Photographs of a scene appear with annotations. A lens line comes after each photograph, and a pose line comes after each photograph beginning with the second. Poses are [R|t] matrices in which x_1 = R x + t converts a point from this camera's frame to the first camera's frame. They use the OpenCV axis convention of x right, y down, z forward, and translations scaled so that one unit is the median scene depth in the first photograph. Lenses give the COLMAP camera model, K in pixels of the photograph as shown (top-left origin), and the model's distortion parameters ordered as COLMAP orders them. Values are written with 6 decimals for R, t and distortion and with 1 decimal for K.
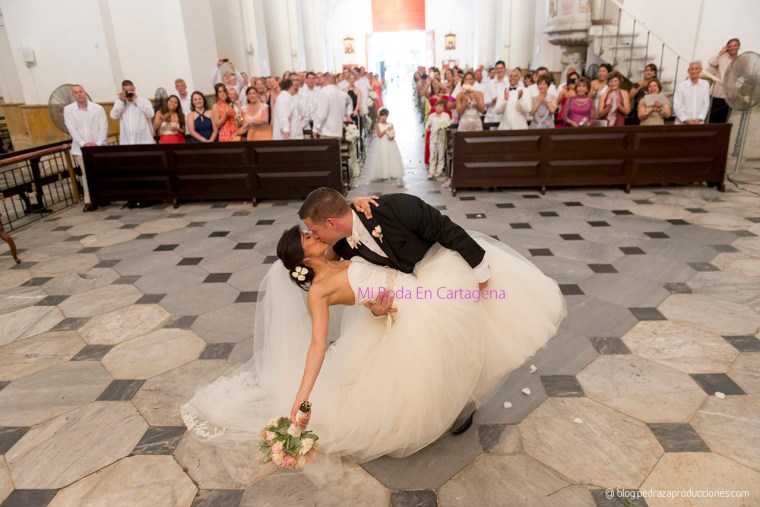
lens RADIAL K [[505.3, 0, 366.8], [0, 505.3, 253.2], [0, 0, 1]] dist [-0.005874, -0.002625]
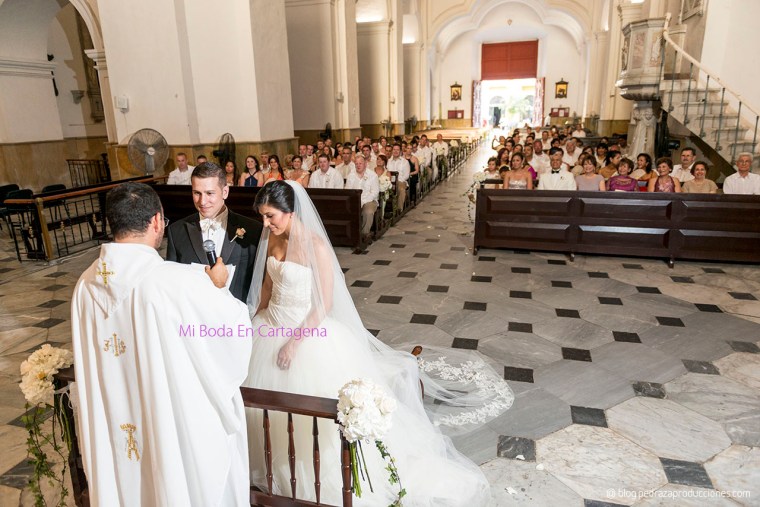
lens RADIAL K [[505.3, 0, 366.8], [0, 505.3, 253.2], [0, 0, 1]] dist [-0.005874, -0.002625]
pose [[0.972718, 0.078992, -0.218129, 0.202945], [-0.095650, 0.993166, -0.066880, -0.036495], [0.211356, 0.085919, 0.973626, 0.030186]]
